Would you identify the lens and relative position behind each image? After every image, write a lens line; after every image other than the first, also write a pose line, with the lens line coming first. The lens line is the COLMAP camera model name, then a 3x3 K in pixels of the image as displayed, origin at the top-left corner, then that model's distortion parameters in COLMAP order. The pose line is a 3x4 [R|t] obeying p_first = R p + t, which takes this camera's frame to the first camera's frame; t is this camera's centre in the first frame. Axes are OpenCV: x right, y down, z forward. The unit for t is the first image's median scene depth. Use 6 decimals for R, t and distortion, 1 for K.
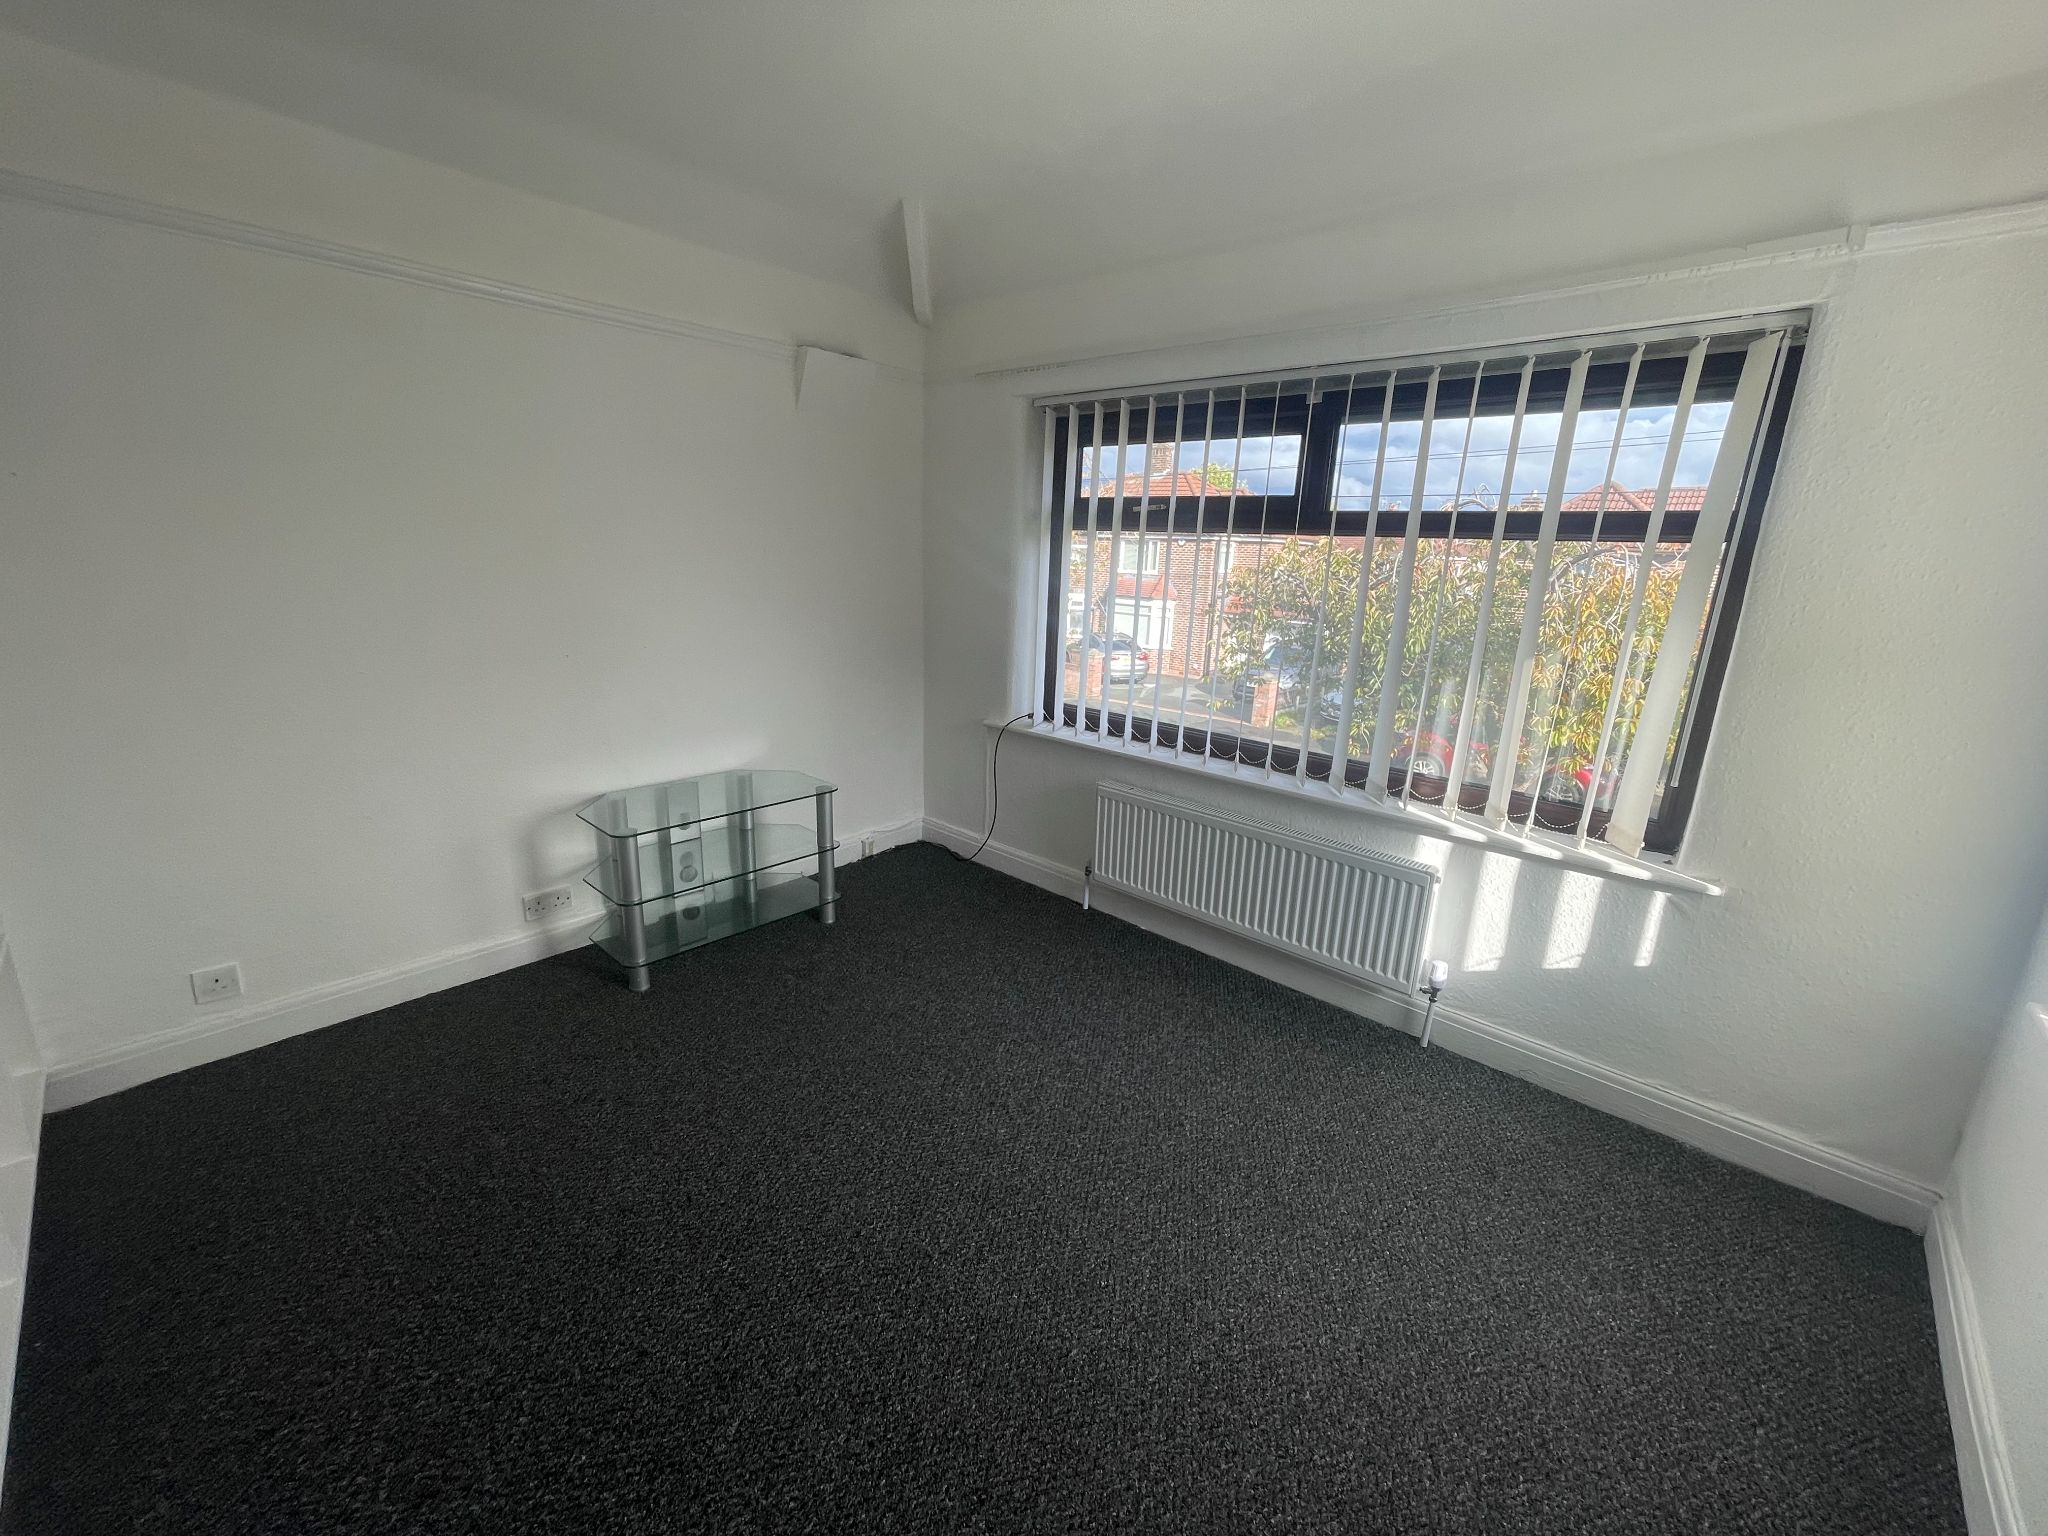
lens RADIAL K [[827.2, 0, 1022.3], [0, 827.2, 766.4], [0, 0, 1]] dist [-0.004004, -0.001335]
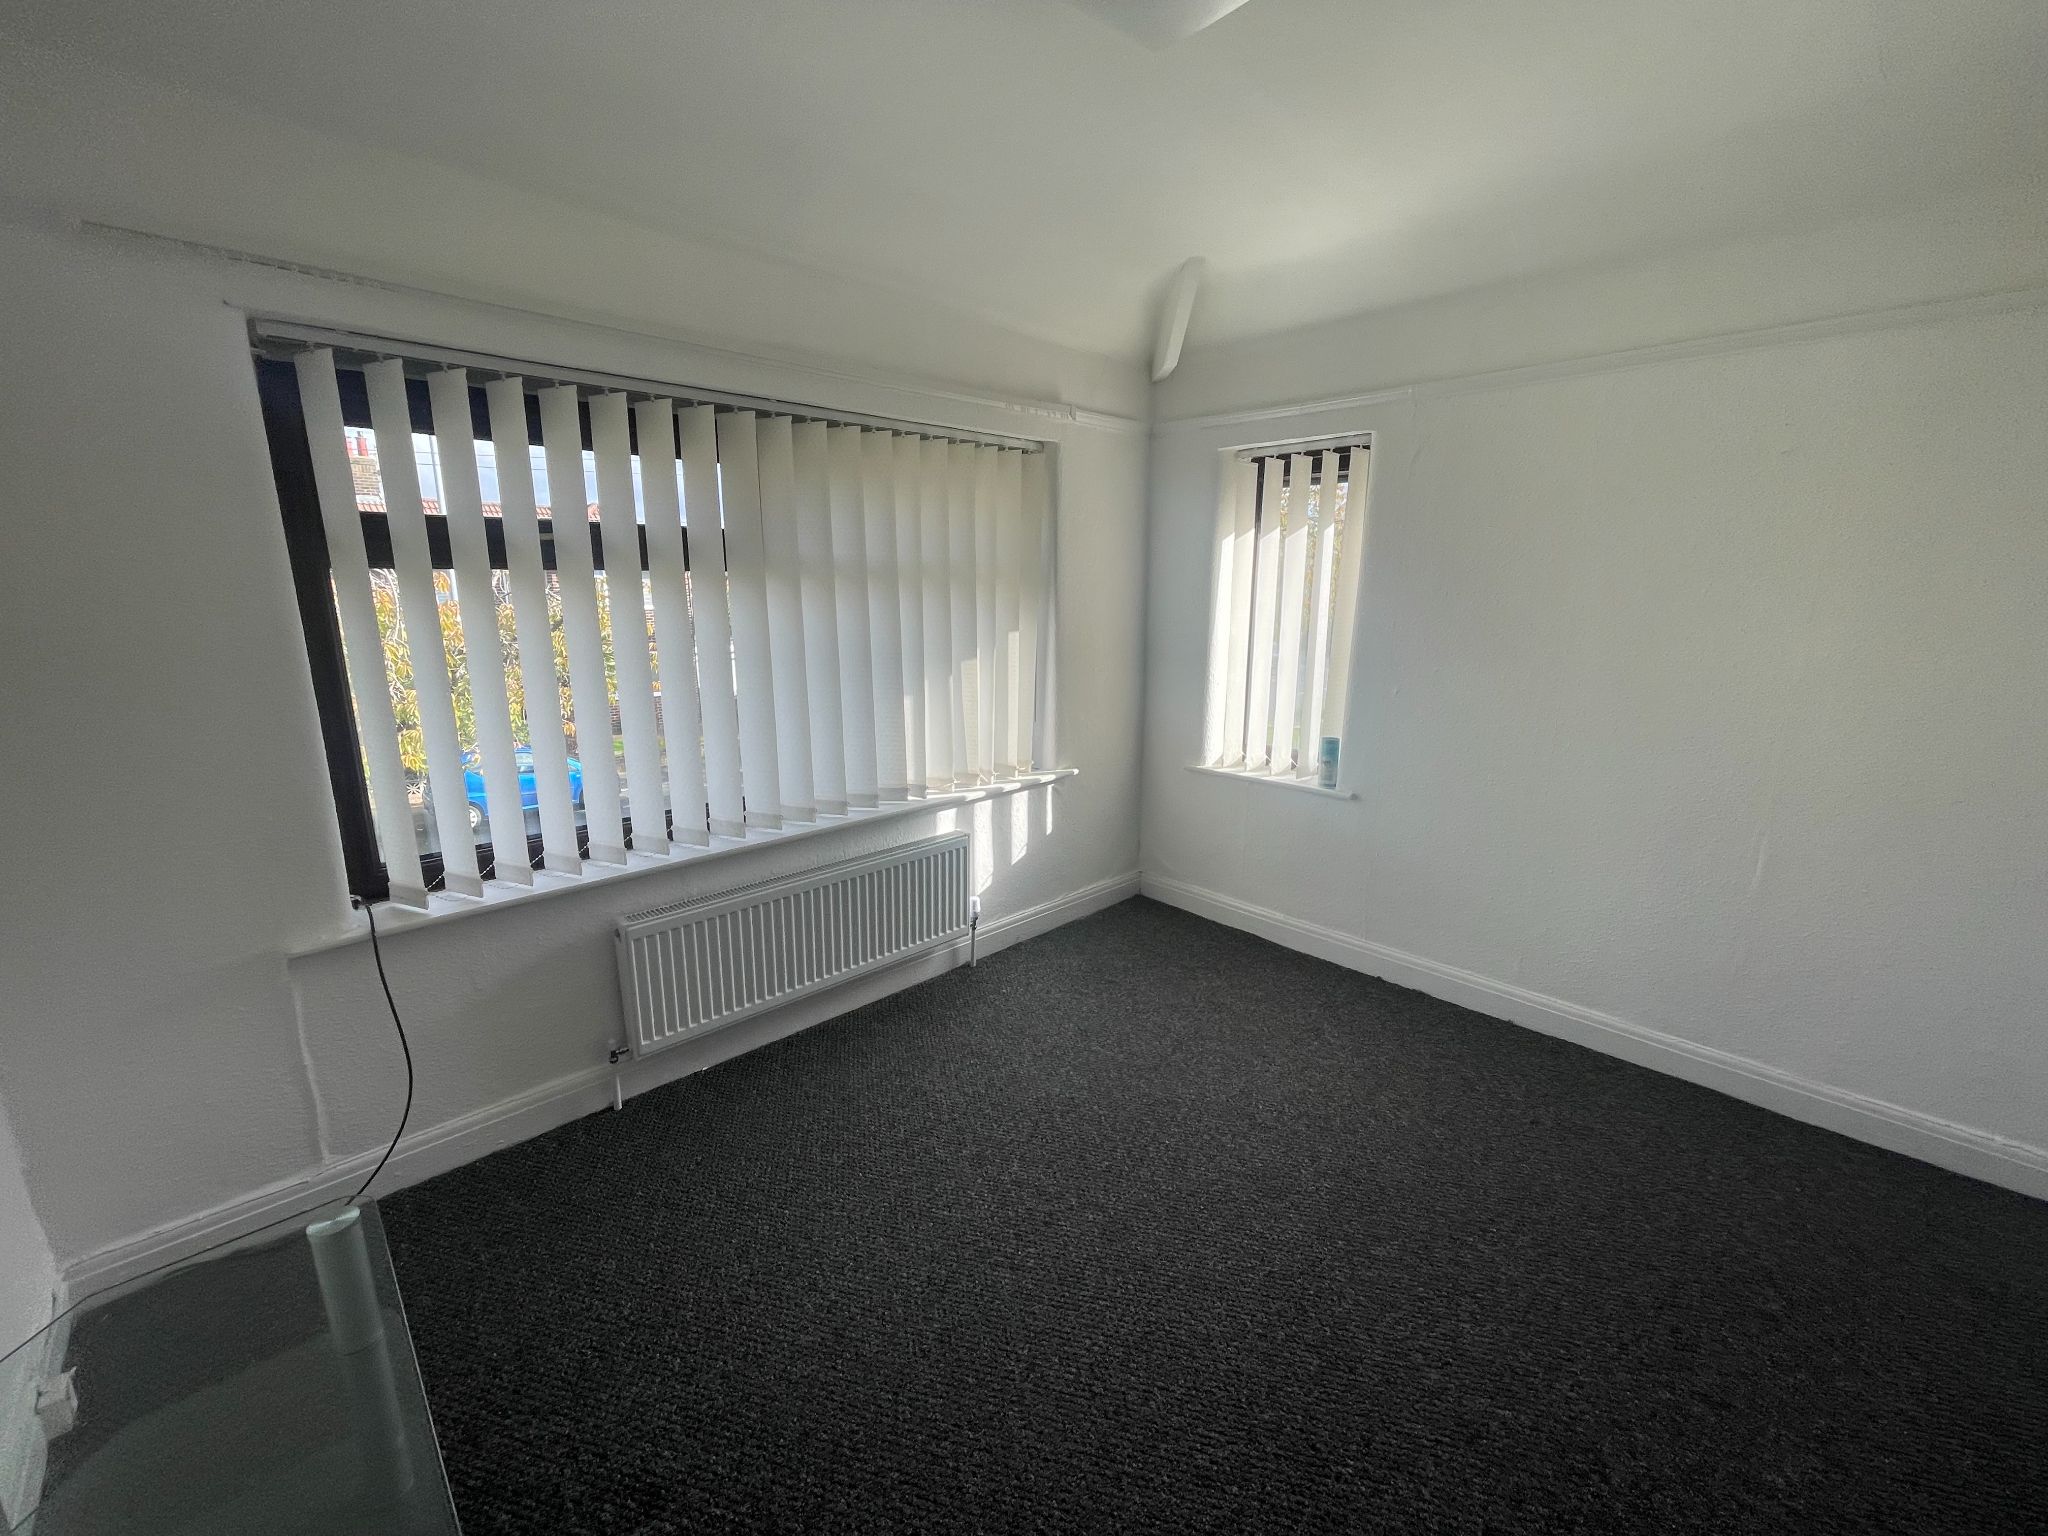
lens RADIAL K [[827.2, 0, 1020.1], [0, 827.2, 766.7], [0, 0, 1]] dist [-0.004004, -0.001335]
pose [[0.066818, -0.251129, 0.965645, -0.679068], [0.259969, 0.938761, 0.226149, -0.226707], [-0.963302, 0.235927, 0.128012, 0.705578]]
